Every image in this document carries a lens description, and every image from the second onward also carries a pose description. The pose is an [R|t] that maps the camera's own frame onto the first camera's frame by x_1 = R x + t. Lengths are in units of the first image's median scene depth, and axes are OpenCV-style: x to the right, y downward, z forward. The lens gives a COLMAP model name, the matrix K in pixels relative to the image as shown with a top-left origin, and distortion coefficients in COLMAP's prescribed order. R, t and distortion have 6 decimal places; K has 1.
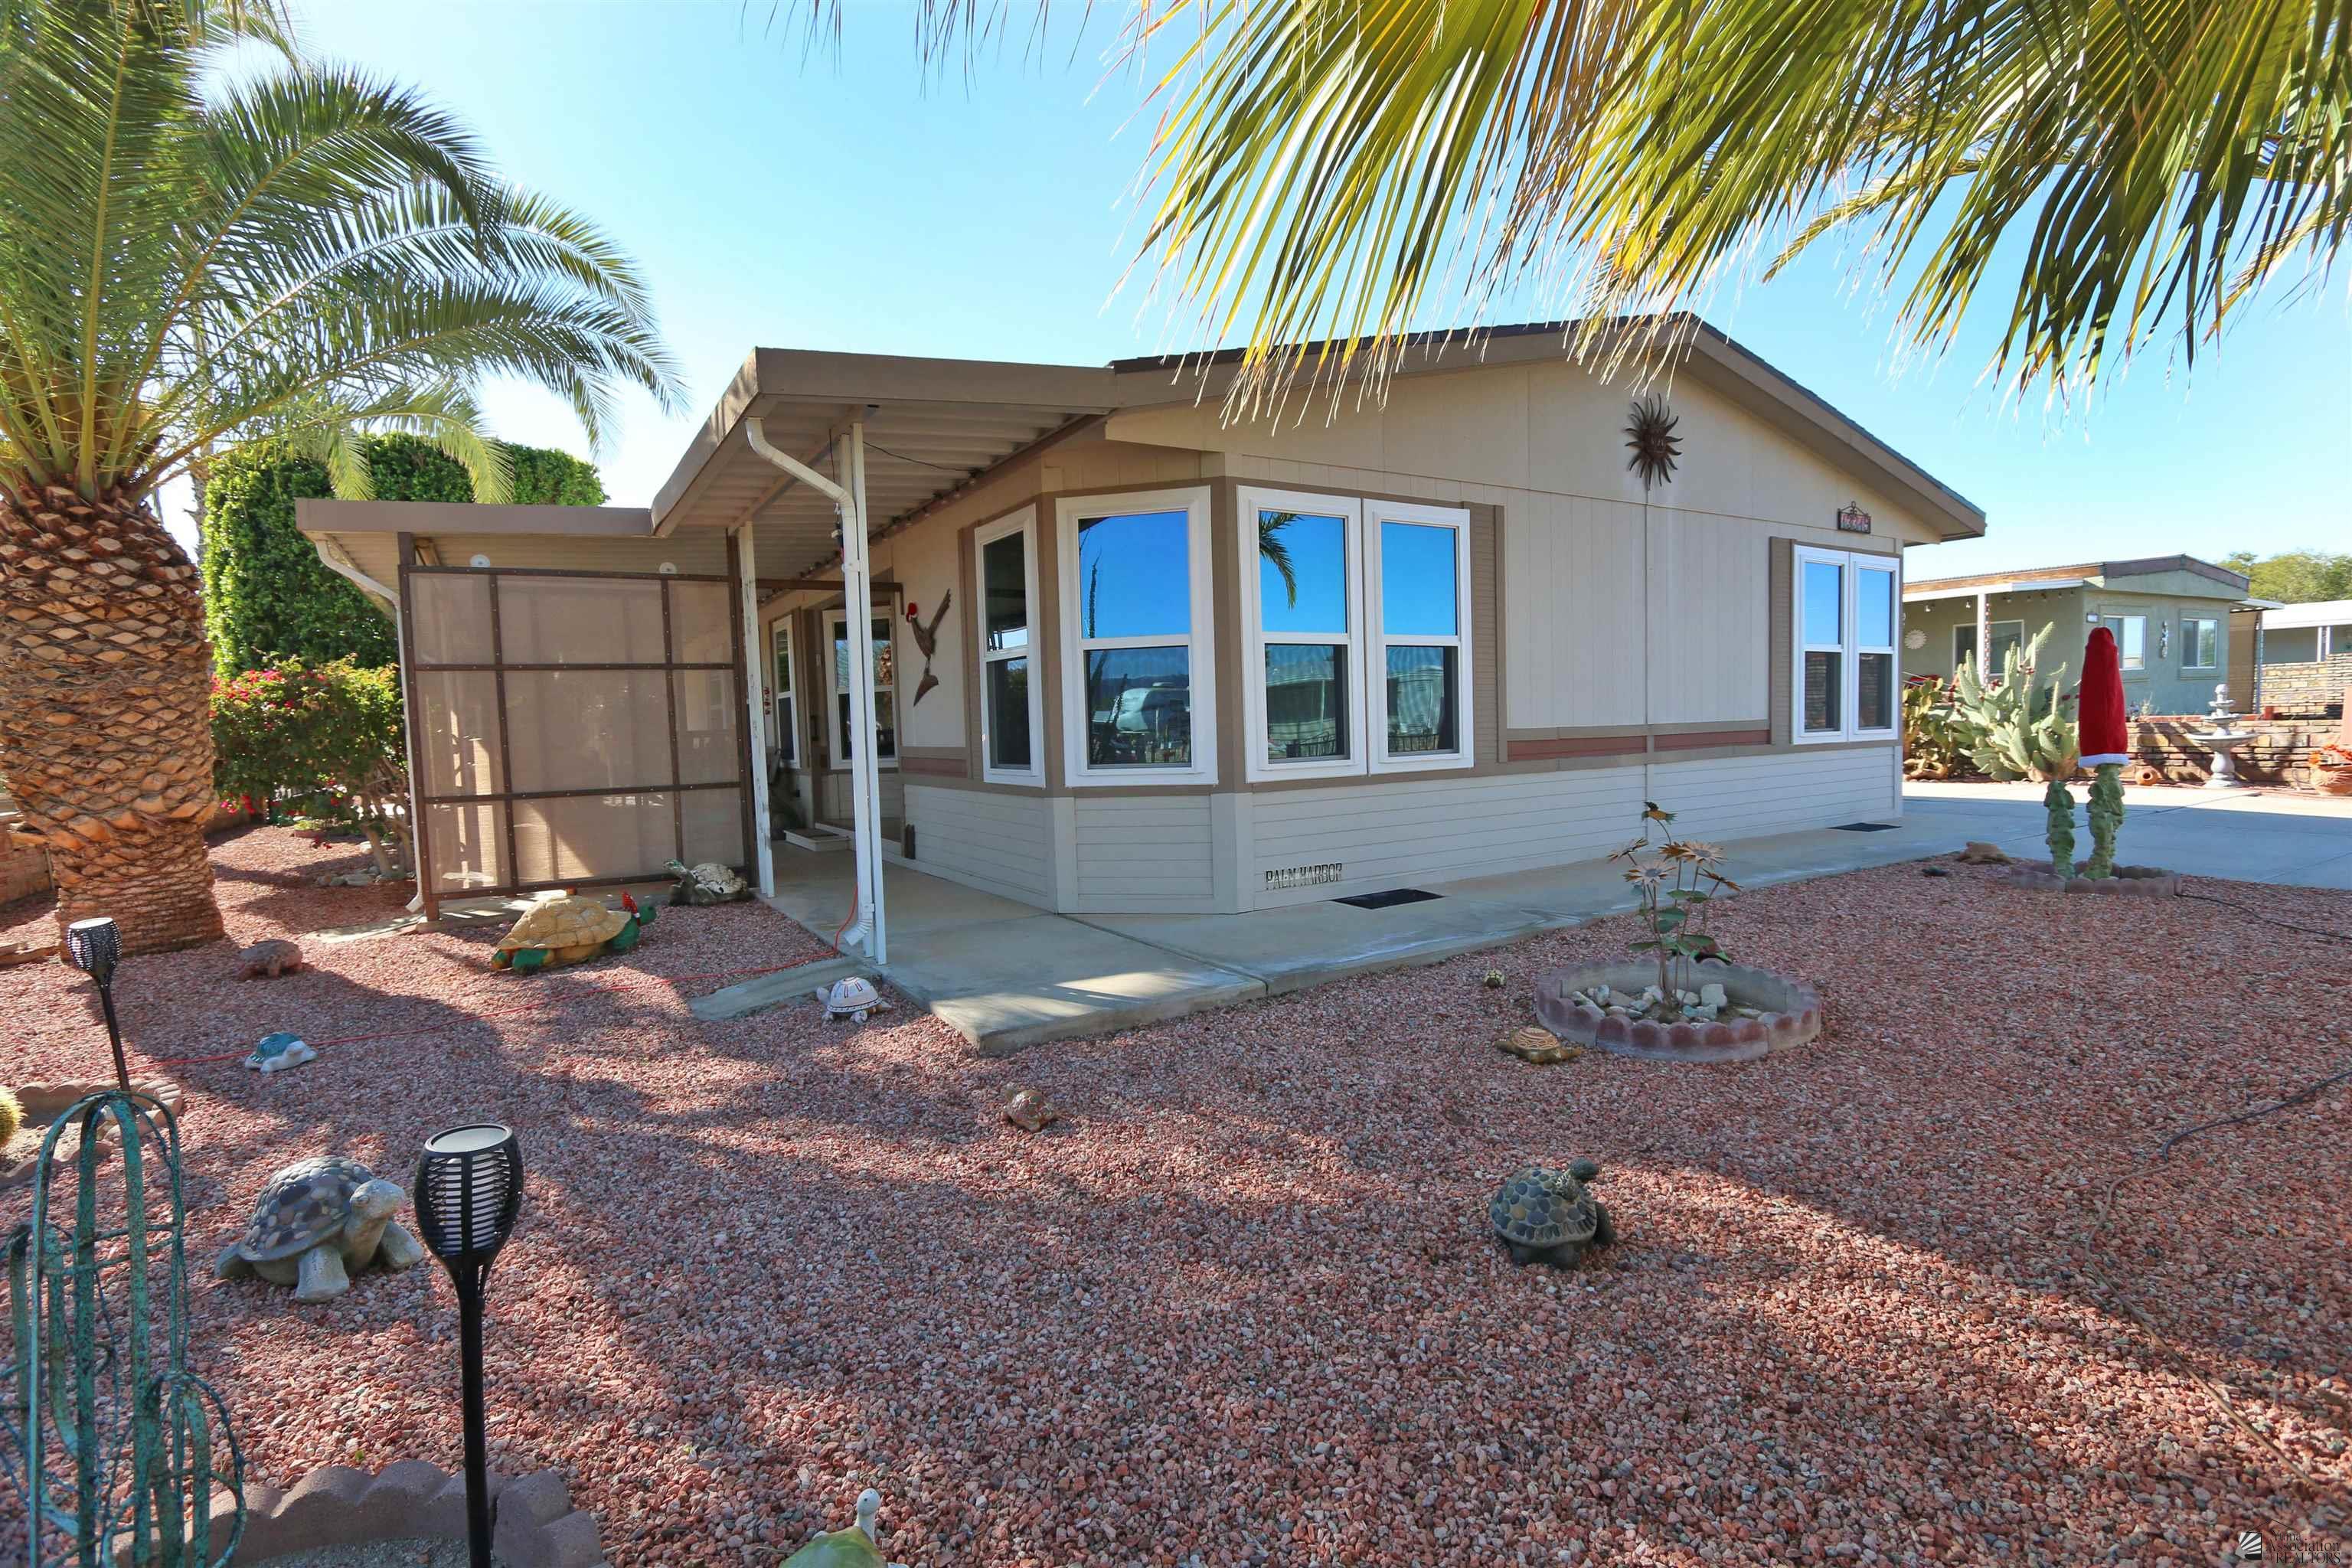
lens RADIAL K [[1086.7, 0, 1185.4], [0, 1086.7, 792.3], [0, 0, 1]] dist [-0.023384, -0.000569]
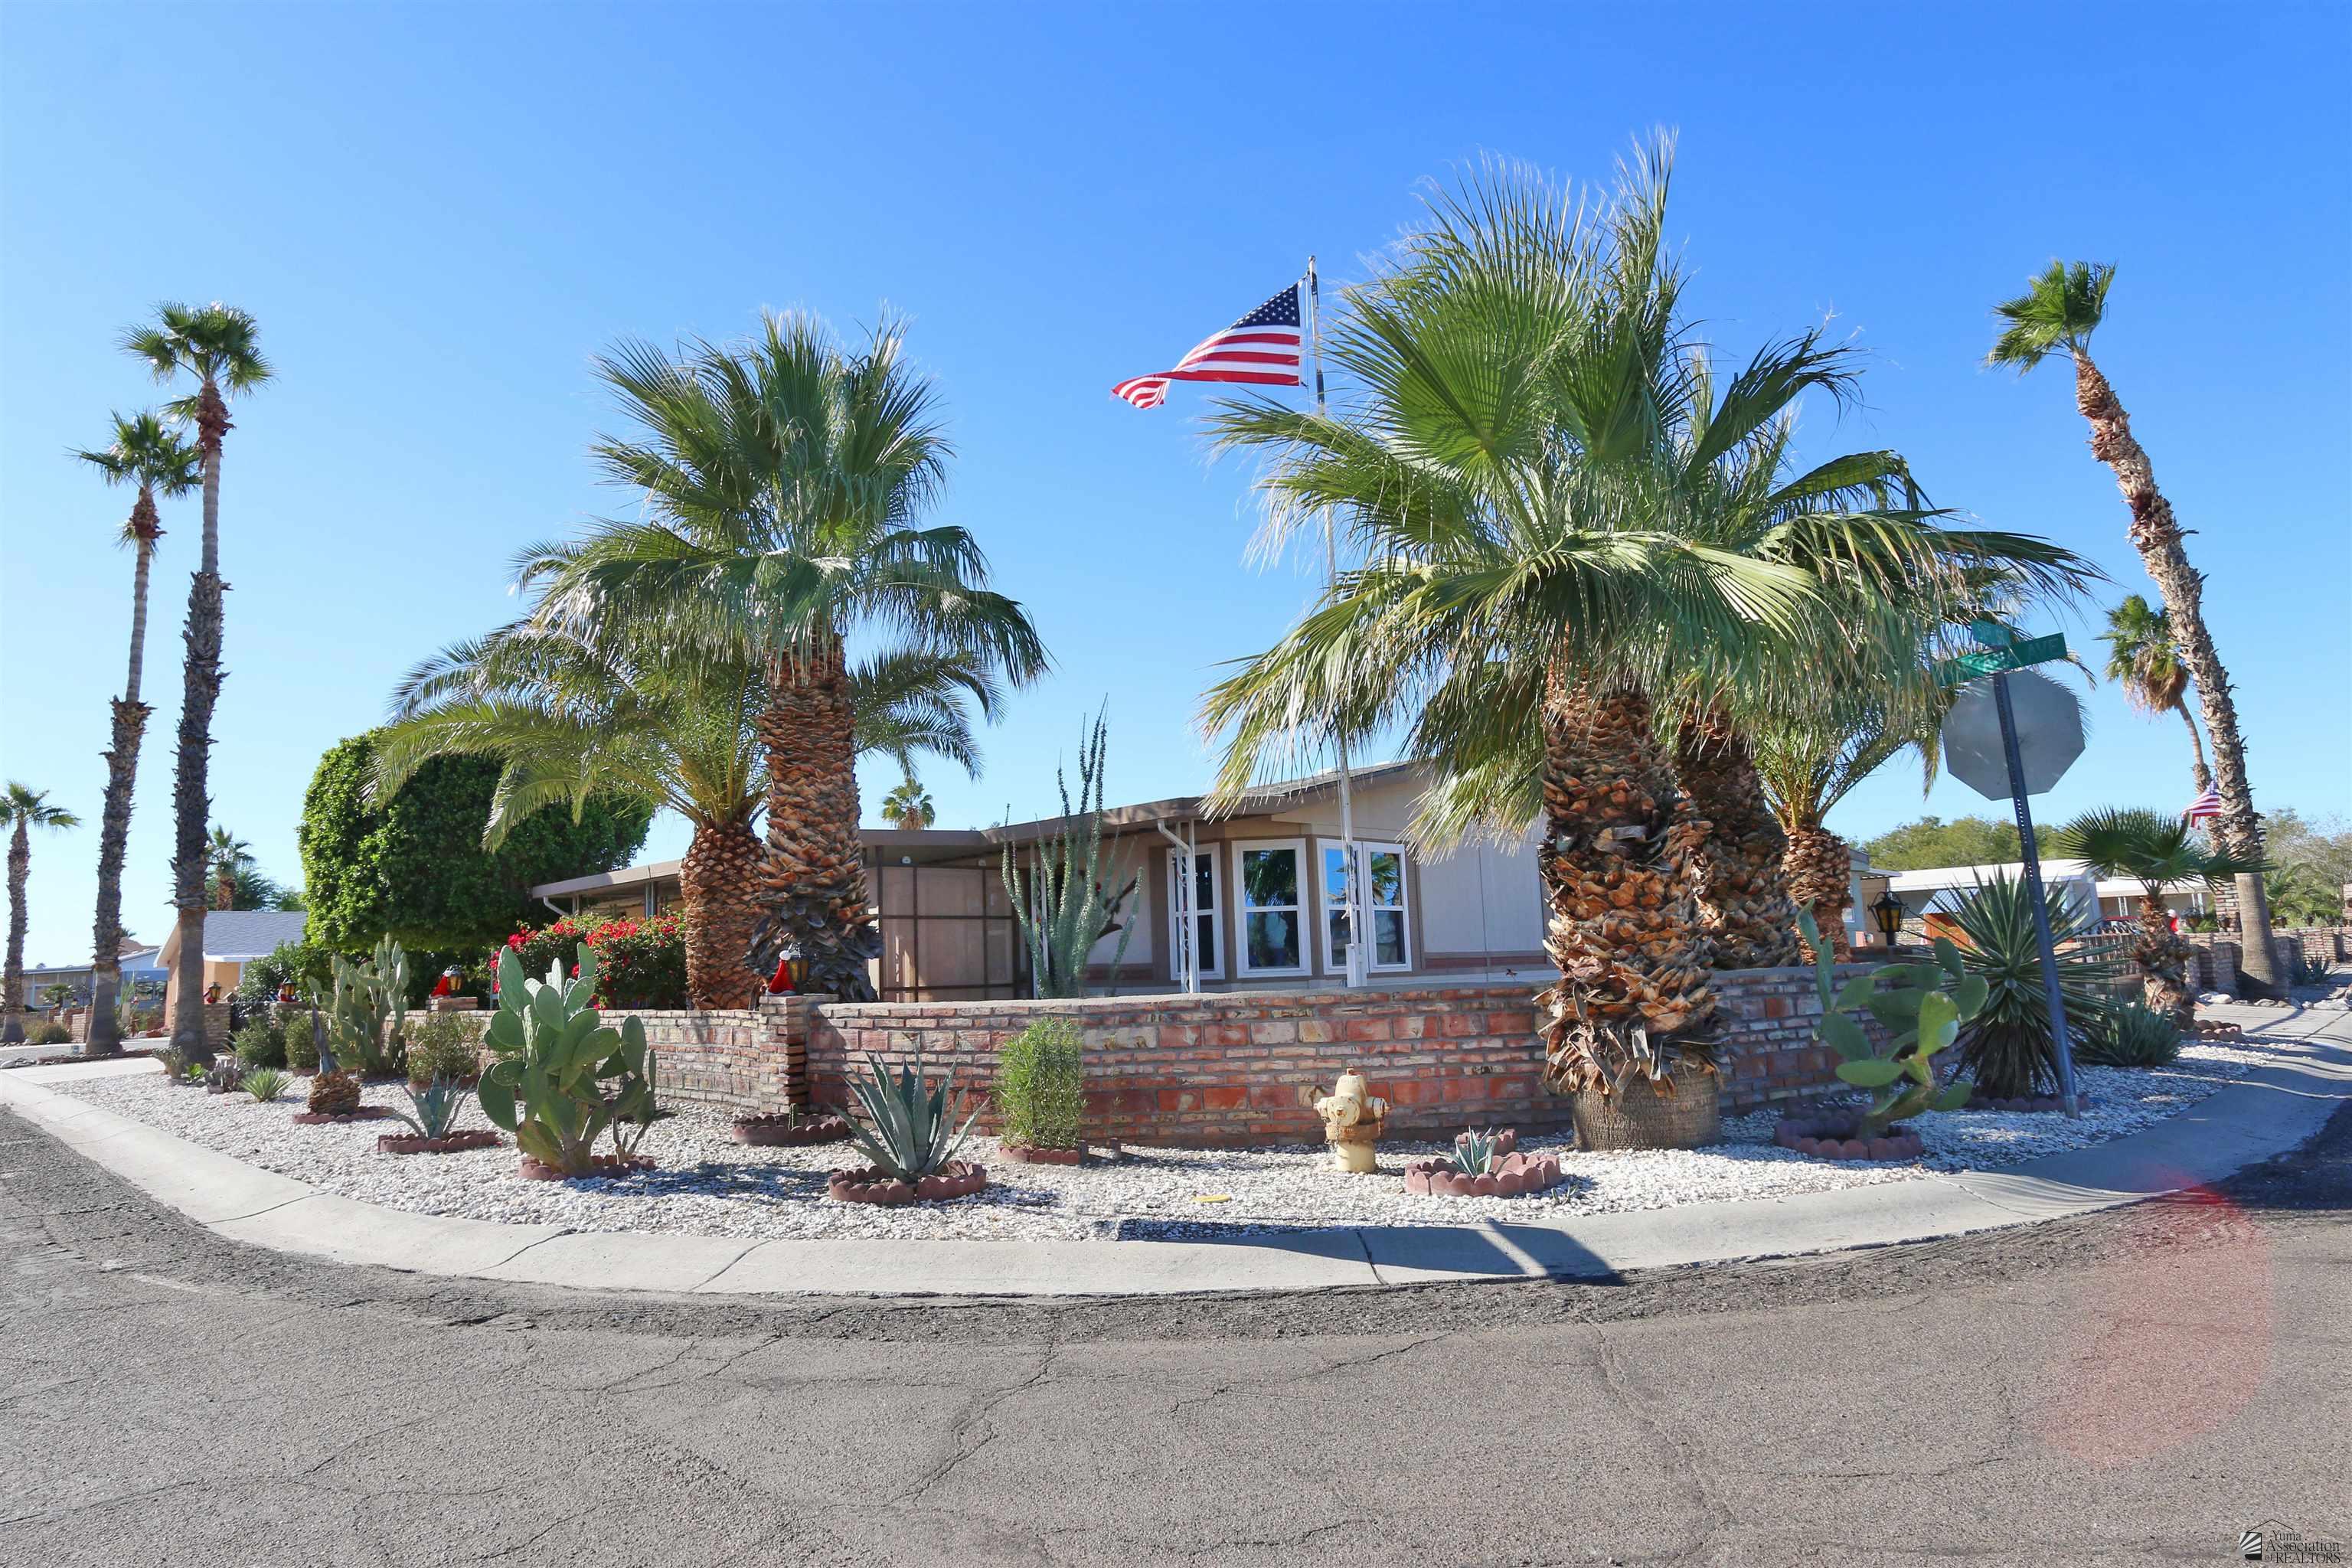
lens RADIAL K [[1394.1, 0, 1169.2], [0, 1394.1, 783.3], [0, 0, 1]] dist [-0.005802, -0.000213]
pose [[0.972033, 0.029296, 0.233010, -0.908926], [0.019927, 0.978321, -0.206131, 0.186064], [-0.233997, 0.205009, 0.950377, -1.651058]]
